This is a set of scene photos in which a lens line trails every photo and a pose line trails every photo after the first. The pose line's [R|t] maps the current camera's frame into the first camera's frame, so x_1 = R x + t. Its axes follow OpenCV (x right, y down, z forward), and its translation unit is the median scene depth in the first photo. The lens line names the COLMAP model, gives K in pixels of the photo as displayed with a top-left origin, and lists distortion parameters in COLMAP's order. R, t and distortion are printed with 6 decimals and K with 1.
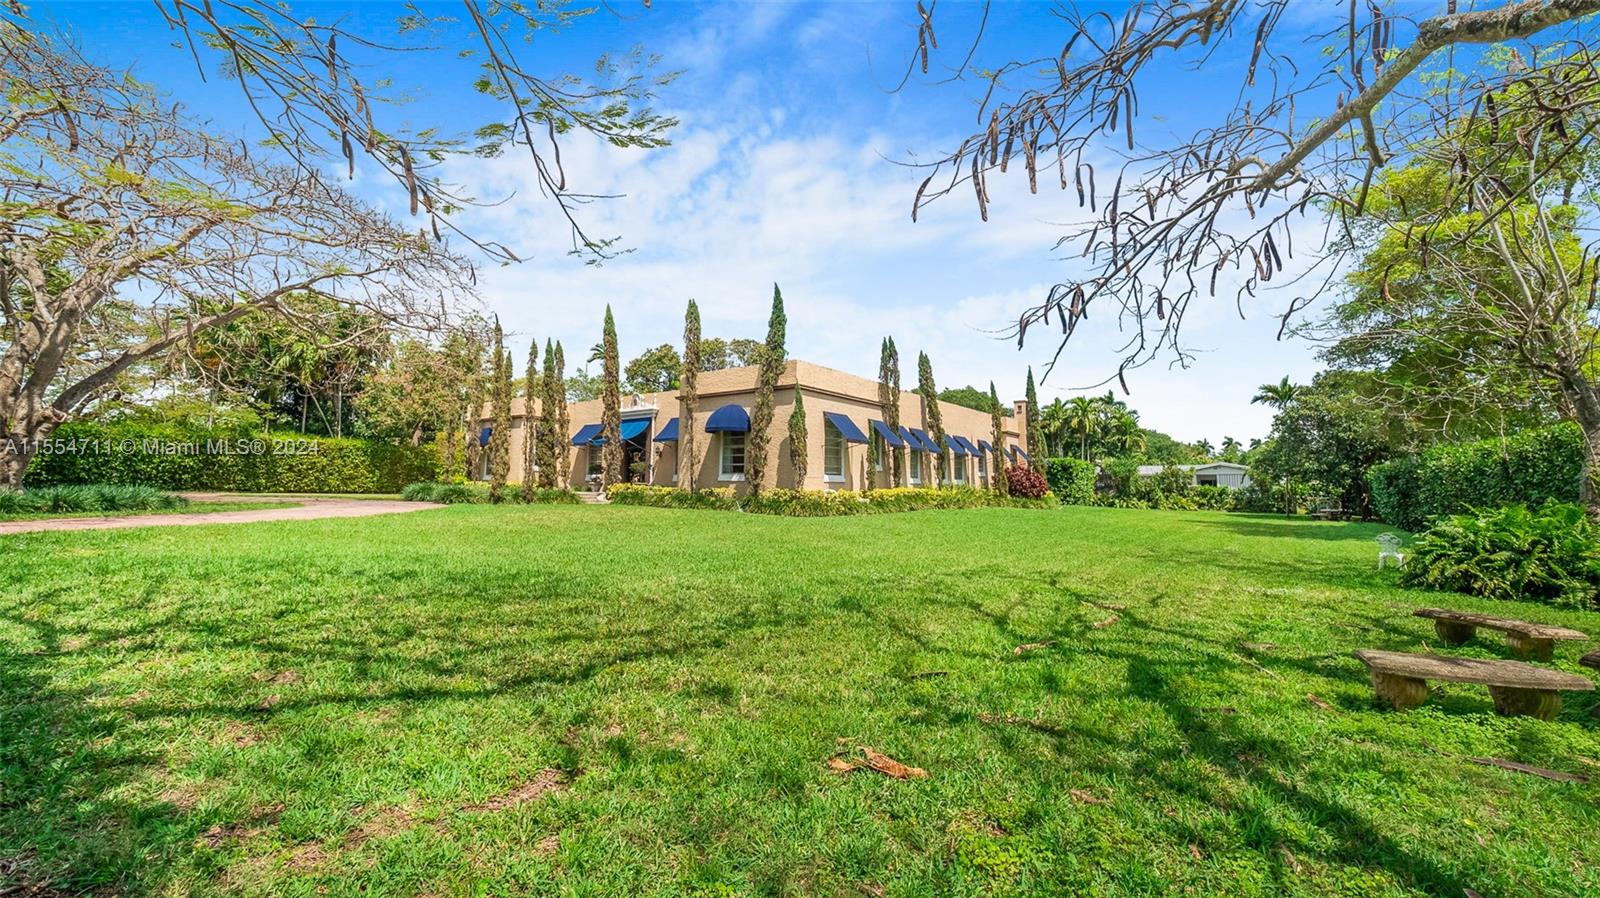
lens RADIAL K [[633.0, 0, 812.2], [0, 633.0, 454.5], [0, 0, 1]] dist [-0.001304, -0.002295]
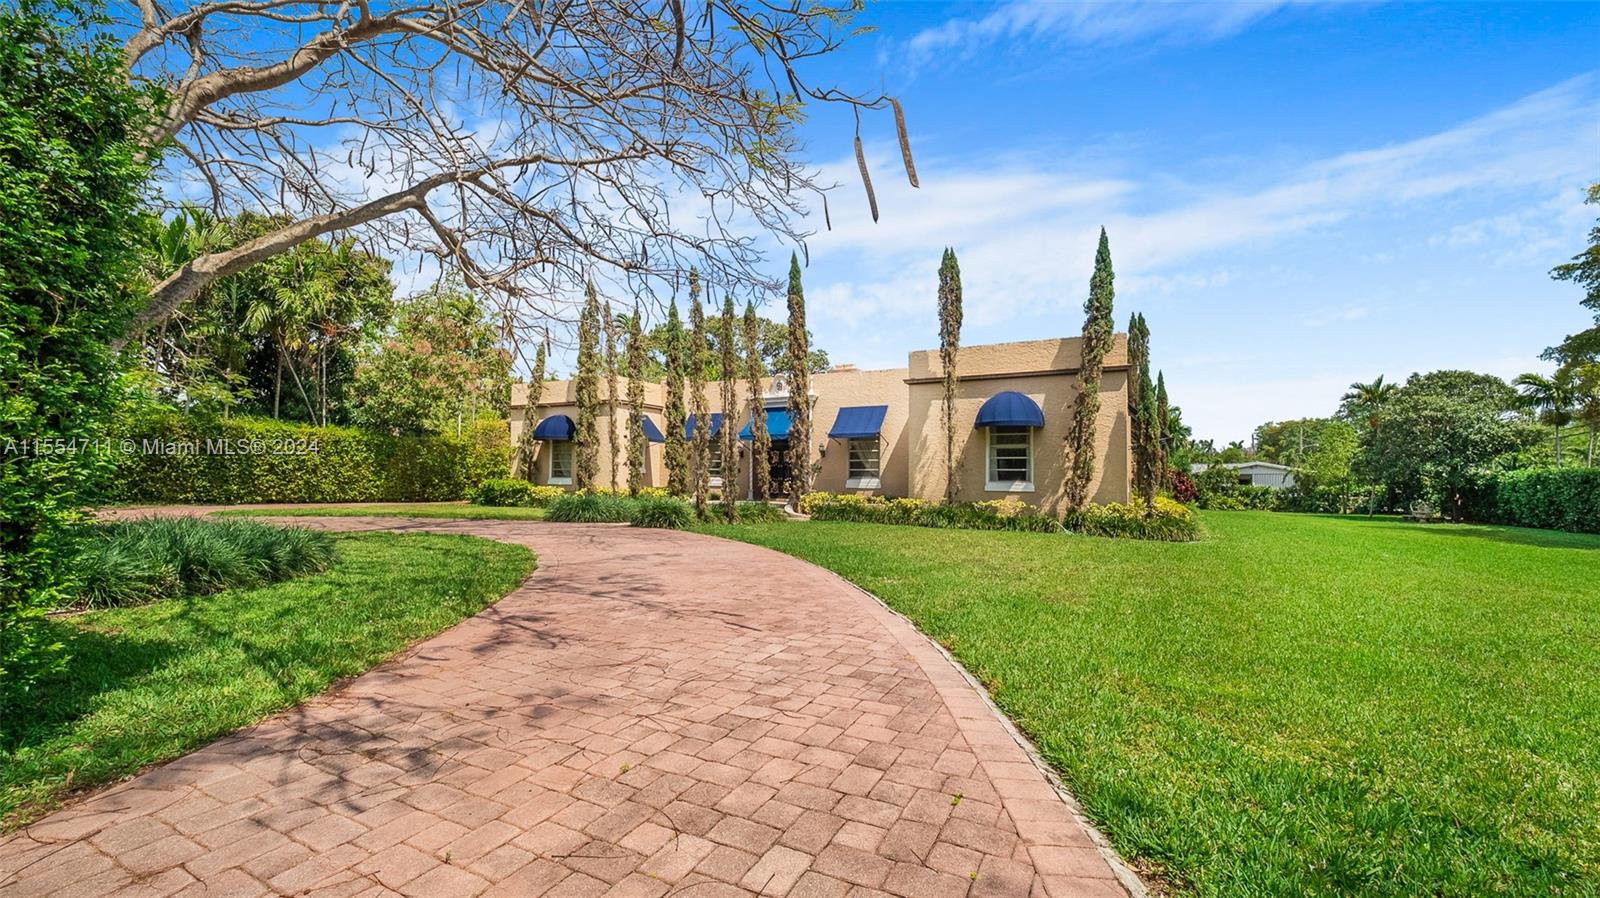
lens RADIAL K [[633.0, 0, 803.5], [0, 633.0, 458.3], [0, 0, 1]] dist [-0.001304, -0.002295]
pose [[0.987094, 0.004670, 0.160073, -0.343030], [-0.007345, 0.999843, 0.016123, -0.005575], [-0.159972, -0.017090, 0.986974, 0.203306]]
